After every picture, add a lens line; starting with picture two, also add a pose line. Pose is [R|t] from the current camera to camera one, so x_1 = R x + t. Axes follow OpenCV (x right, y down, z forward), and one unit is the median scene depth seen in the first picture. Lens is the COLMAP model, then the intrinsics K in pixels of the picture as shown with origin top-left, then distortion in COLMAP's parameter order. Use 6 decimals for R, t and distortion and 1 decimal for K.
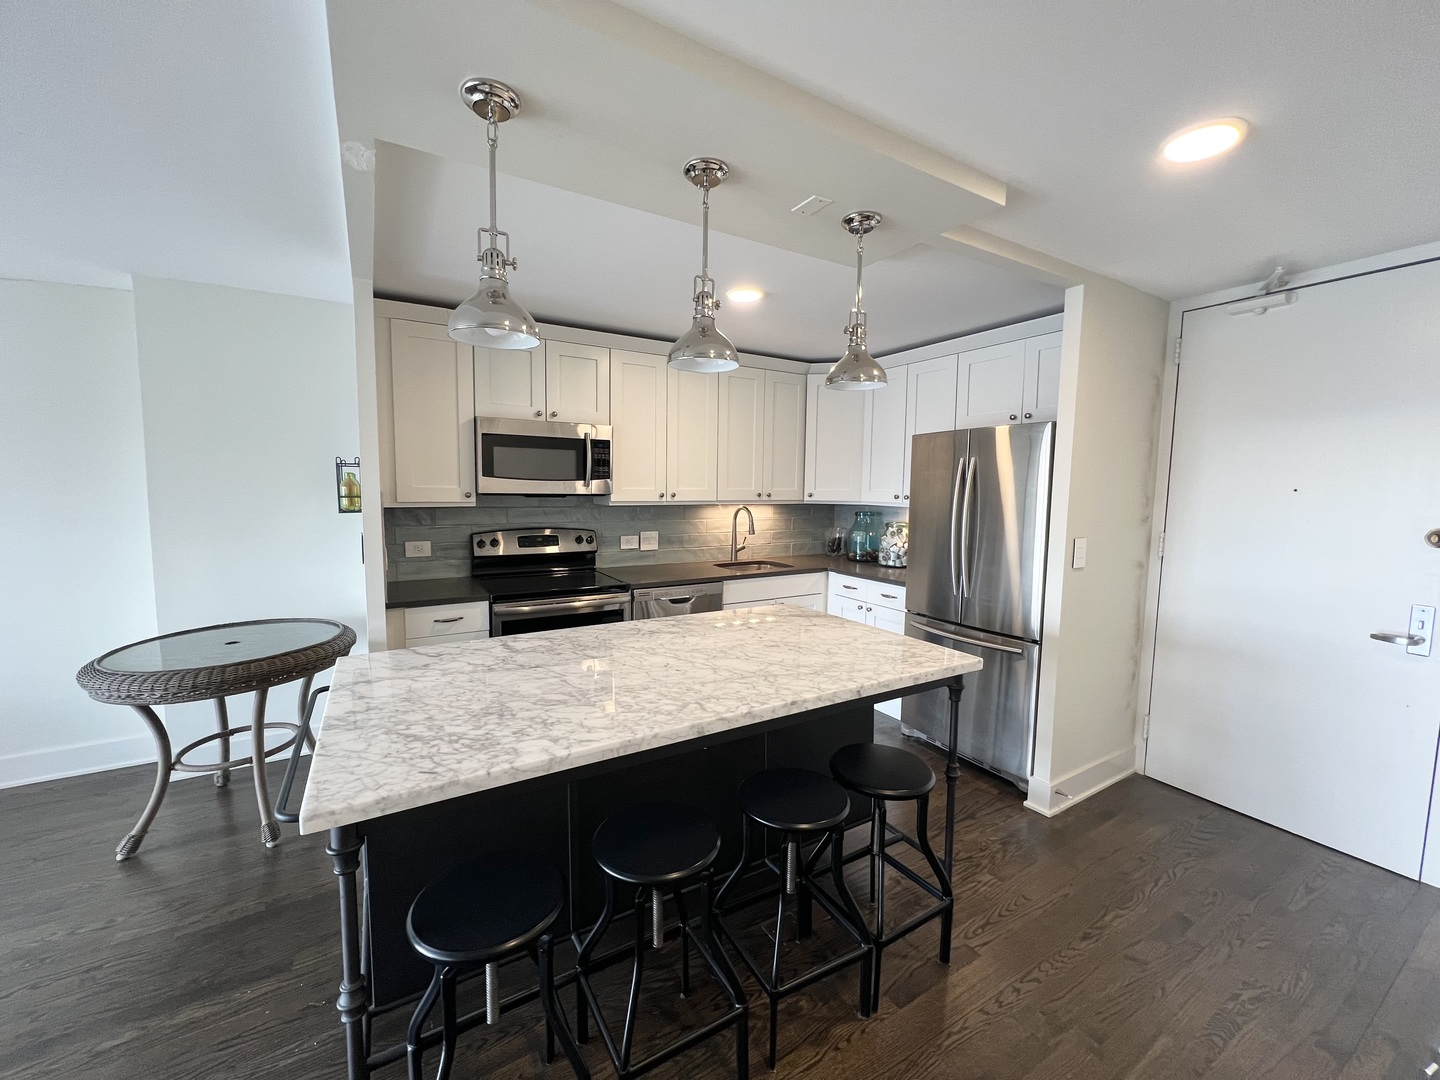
lens RADIAL K [[575.5, 0, 716.5], [0, 575.5, 536.3], [0, 0, 1]] dist [-0.001456, 0.000566]
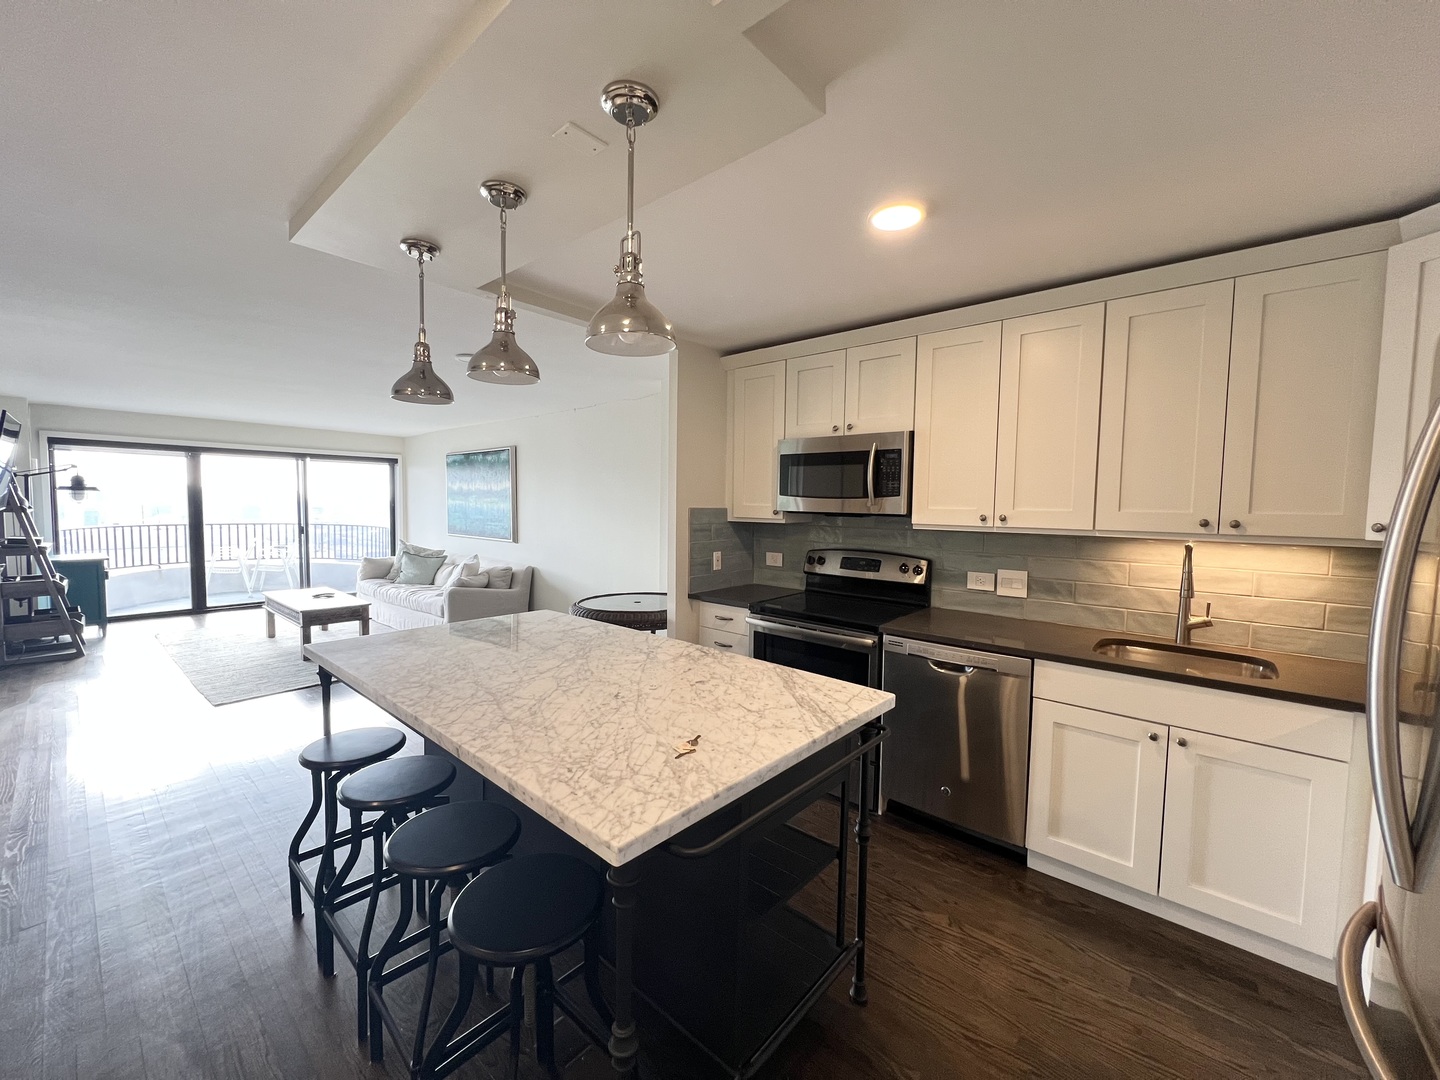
lens RADIAL K [[575.5, 0, 716.2], [0, 575.5, 540.7], [0, 0, 1]] dist [-0.001456, 0.000566]
pose [[0.305520, 0.055707, -0.950555, 0.545272], [-0.096113, 0.994993, 0.027419, -0.035806], [0.947323, 0.082984, 0.309344, 0.534590]]
